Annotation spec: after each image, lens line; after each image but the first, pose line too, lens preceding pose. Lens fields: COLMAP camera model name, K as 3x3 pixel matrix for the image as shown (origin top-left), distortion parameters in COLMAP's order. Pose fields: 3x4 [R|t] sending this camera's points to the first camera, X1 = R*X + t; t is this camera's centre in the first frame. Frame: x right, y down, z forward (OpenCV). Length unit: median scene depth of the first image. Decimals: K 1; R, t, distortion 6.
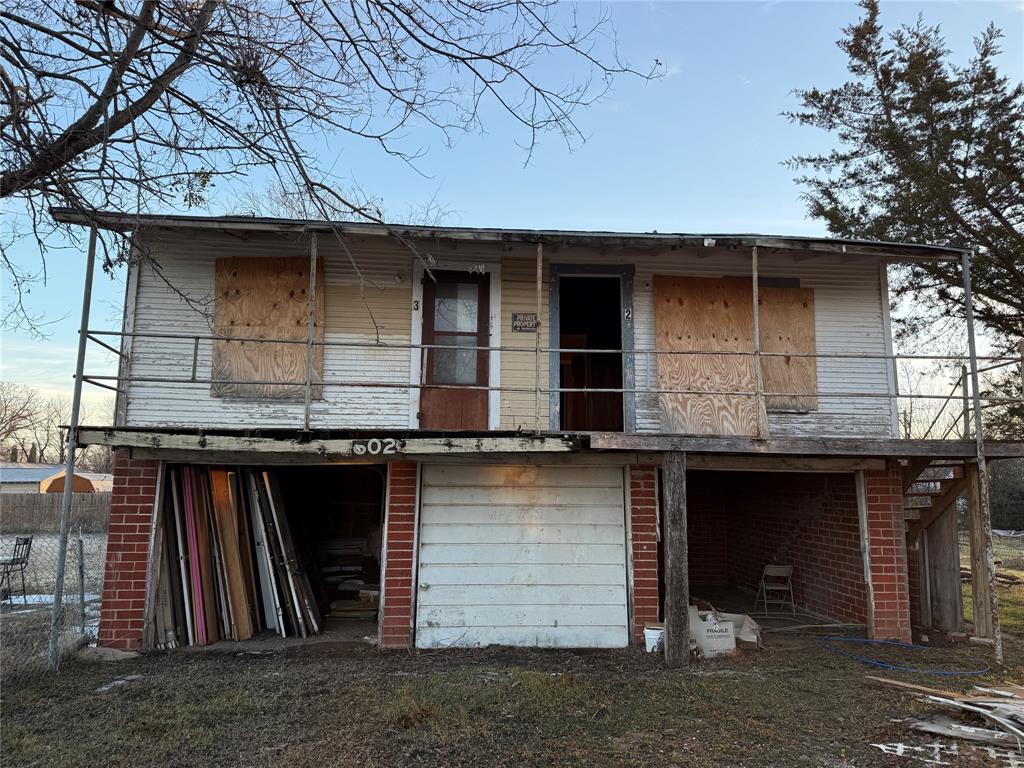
lens RADIAL K [[714.0, 0, 514.4], [0, 714.0, 382.5], [0, 0, 1]] dist [0.027236, -0.026640]
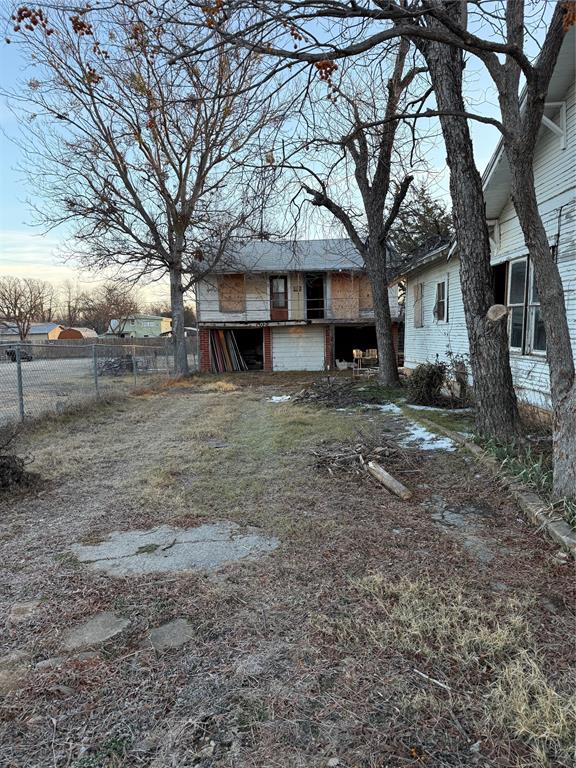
lens RADIAL K [[535.5, 0, 283.6], [0, 535.5, 383.4], [0, 0, 1]] dist [0.027236, -0.026640]
pose [[0.996466, -0.020836, -0.081371, 0.173826], [0.039893, 0.969911, 0.240171, -0.302109], [0.073918, -0.242568, 0.967314, -1.976978]]
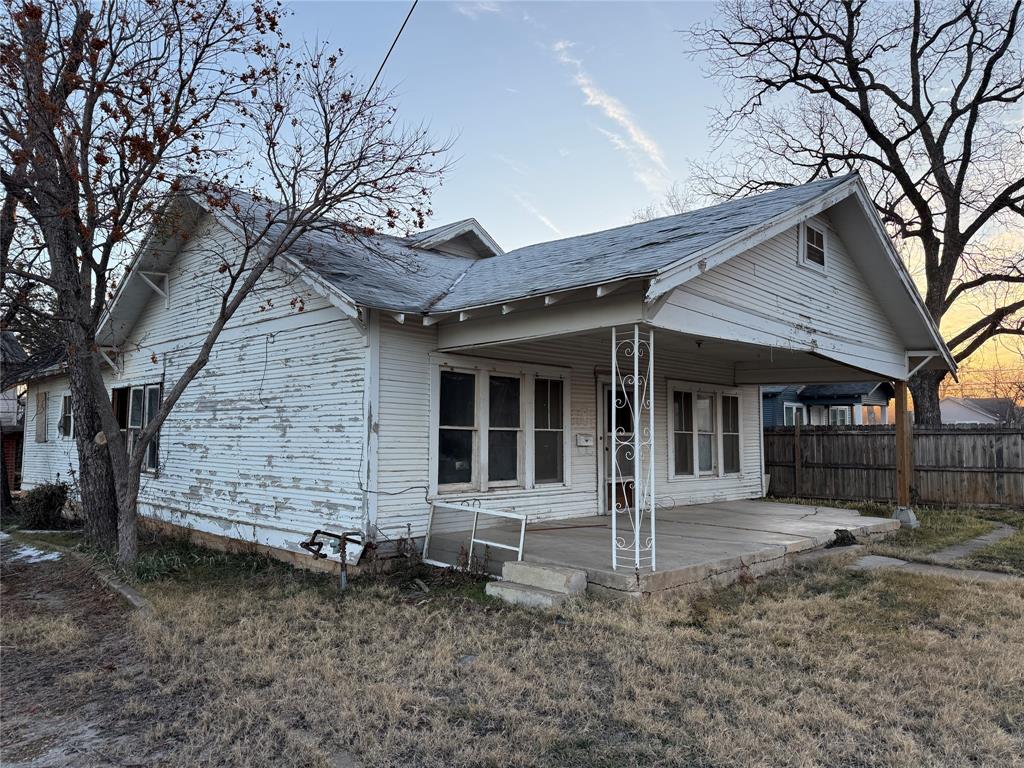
lens RADIAL K [[714.0, 0, 501.8], [0, 714.0, 383.2], [0, 0, 1]] dist [0.027236, -0.026640]
pose [[0.753415, 0.030806, 0.656823, 0.111818], [-0.083994, 0.995228, 0.049668, -0.430726], [-0.652158, -0.092589, 0.752407, -2.629071]]
